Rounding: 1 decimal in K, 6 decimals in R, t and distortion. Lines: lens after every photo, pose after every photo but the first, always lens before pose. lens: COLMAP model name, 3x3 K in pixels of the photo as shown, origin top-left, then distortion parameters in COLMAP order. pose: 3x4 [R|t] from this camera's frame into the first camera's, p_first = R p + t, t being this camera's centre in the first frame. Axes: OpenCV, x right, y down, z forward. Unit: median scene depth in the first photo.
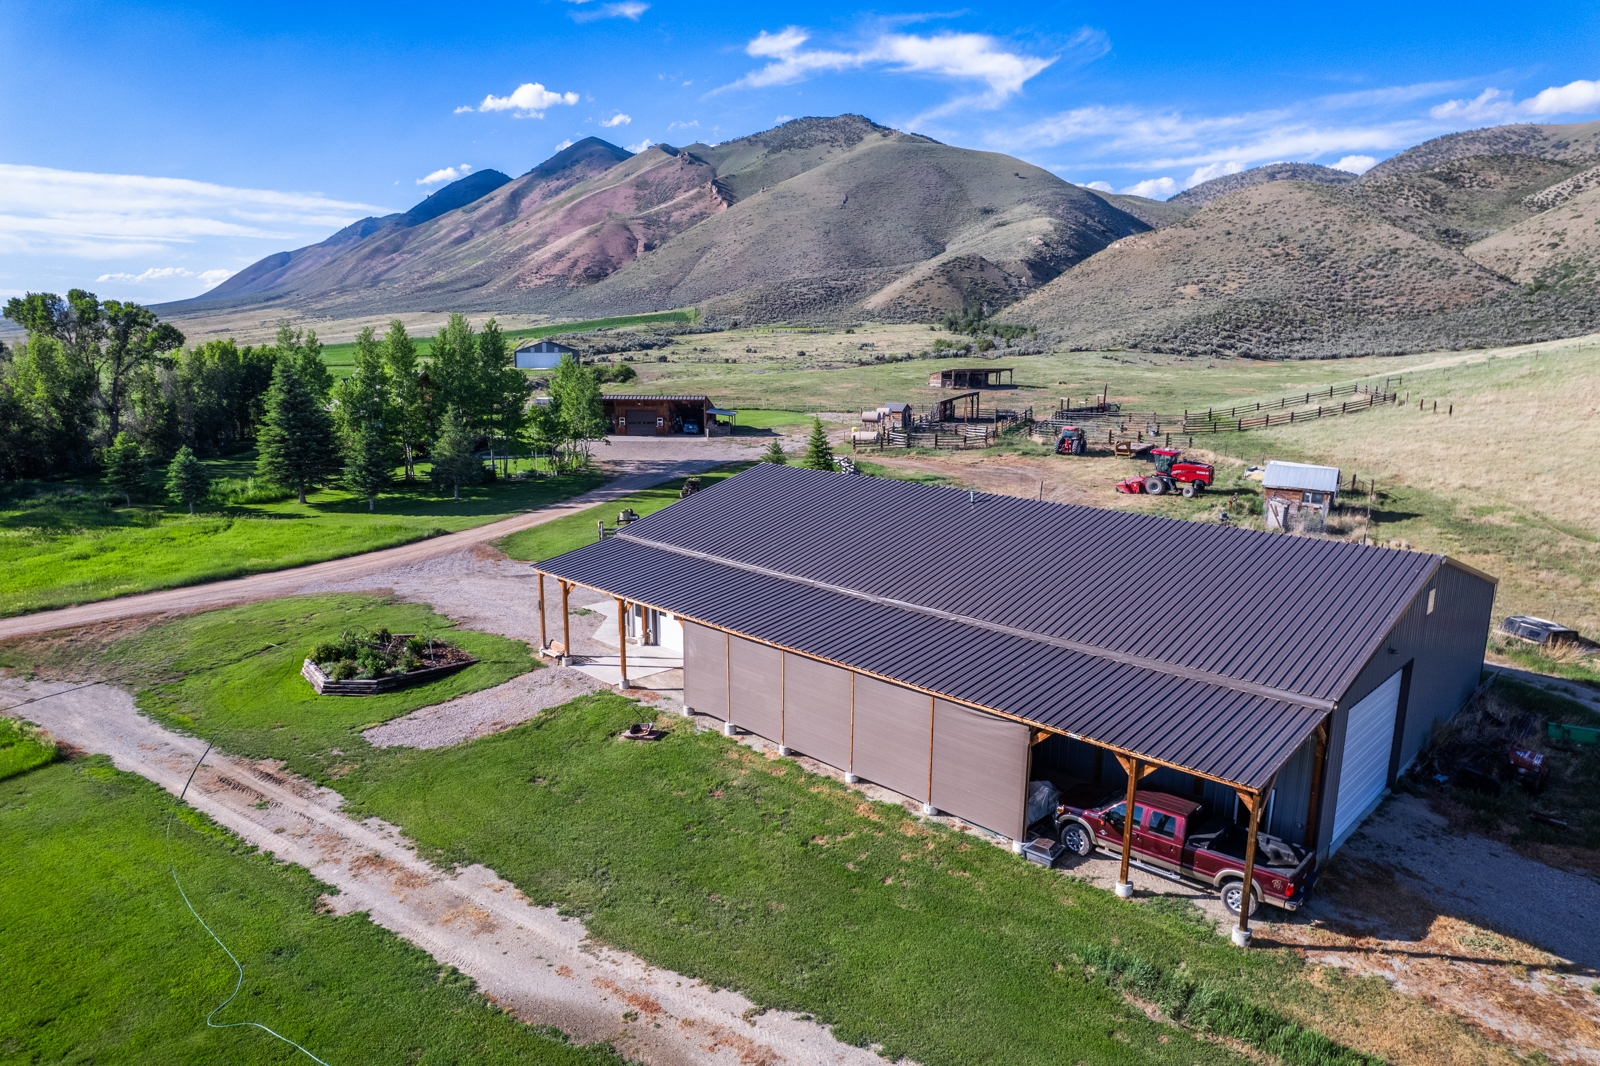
lens RADIAL K [[1039.3, 0, 800.3], [0, 1039.3, 543.5], [0, 0, 1]] dist [-0.073987, 0.065573]
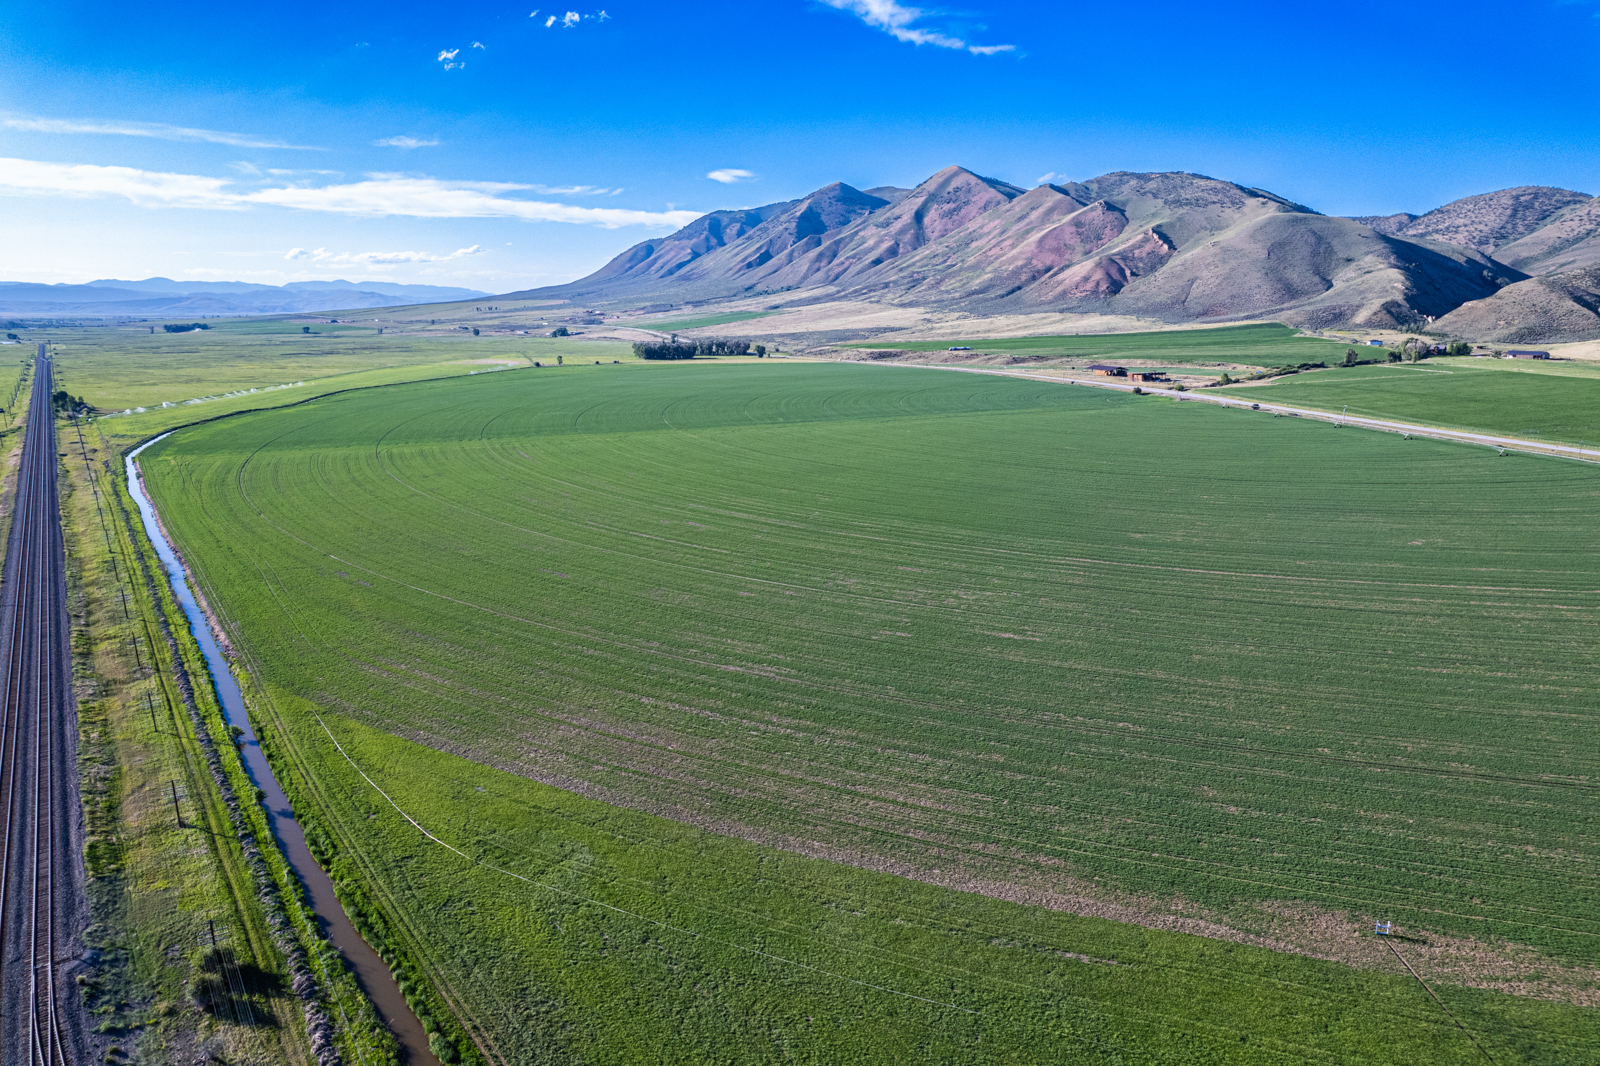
lens RADIAL K [[1039.3, 0, 800.1], [0, 1039.3, 540.5], [0, 0, 1]] dist [-0.073987, 0.065573]
pose [[0.987307, 0.038673, -0.154043, -0.434224], [-0.035411, 0.999088, 0.023865, 0.149847], [0.154825, -0.018108, 0.987776, -0.855185]]
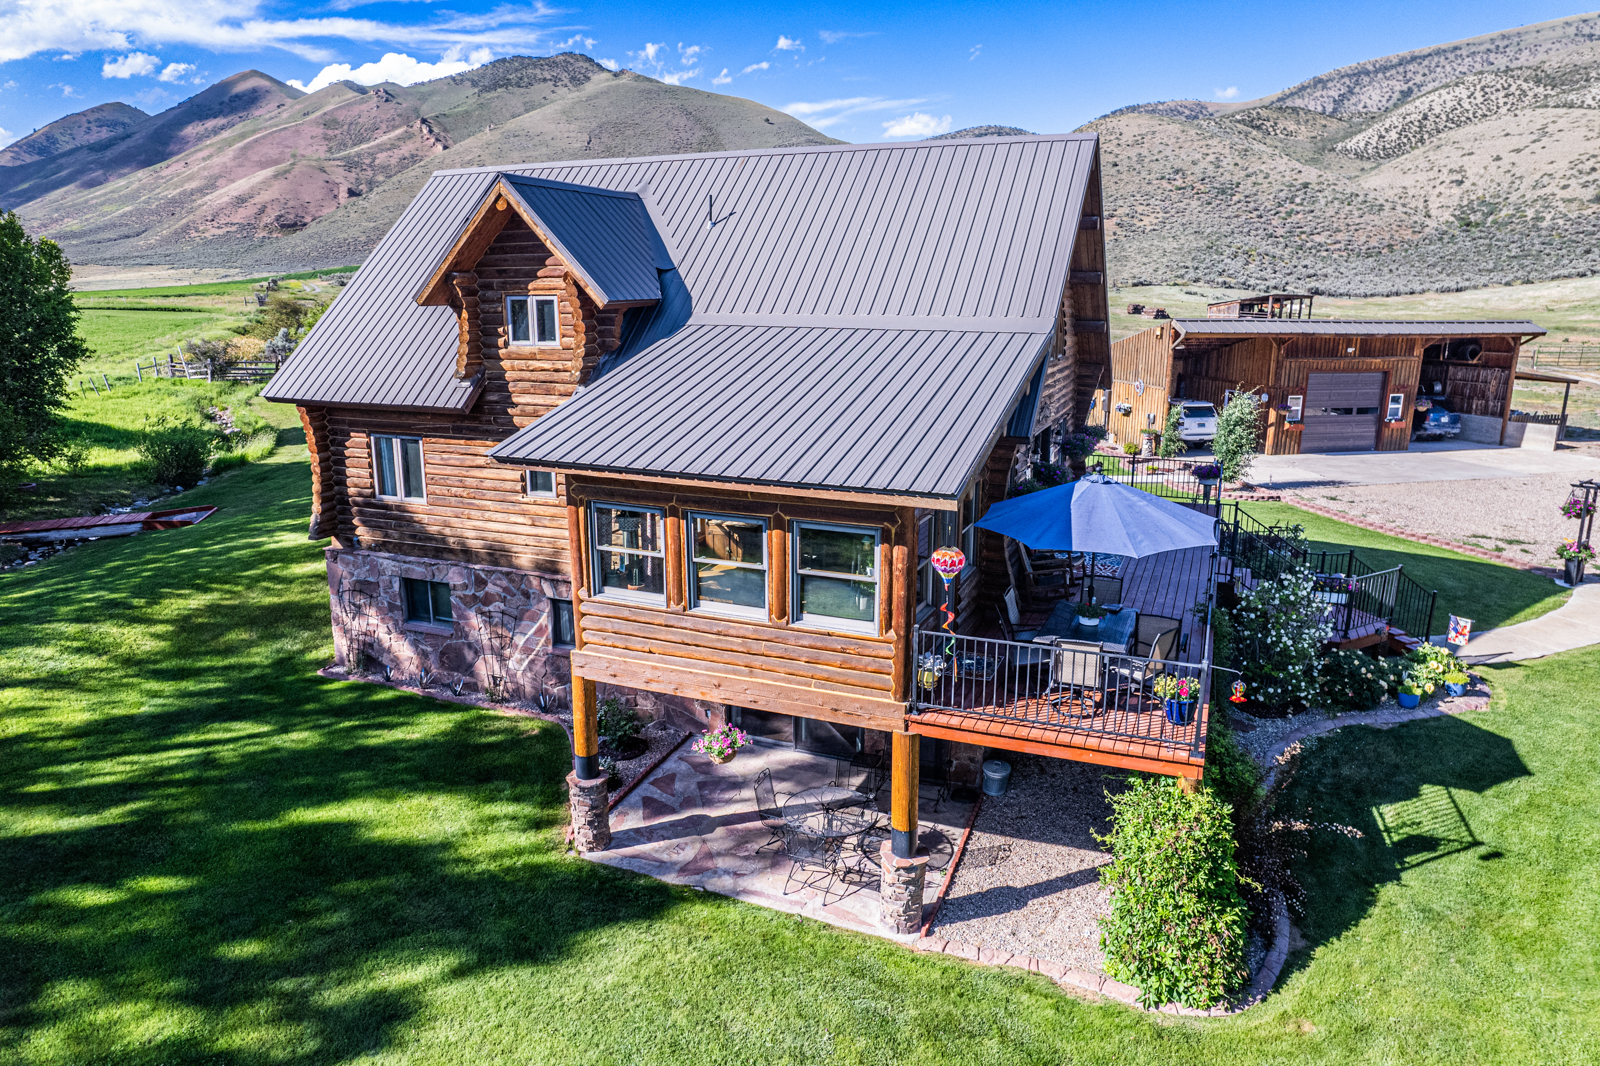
lens RADIAL K [[1039.3, 0, 803.7], [0, 1039.3, 544.2], [0, 0, 1]] dist [-0.073987, 0.065573]
pose [[0.959810, -0.068431, 0.272179, -0.039759], [0.059047, 0.997349, 0.042530, -0.009536], [-0.274368, -0.024749, 0.961306, 0.073839]]
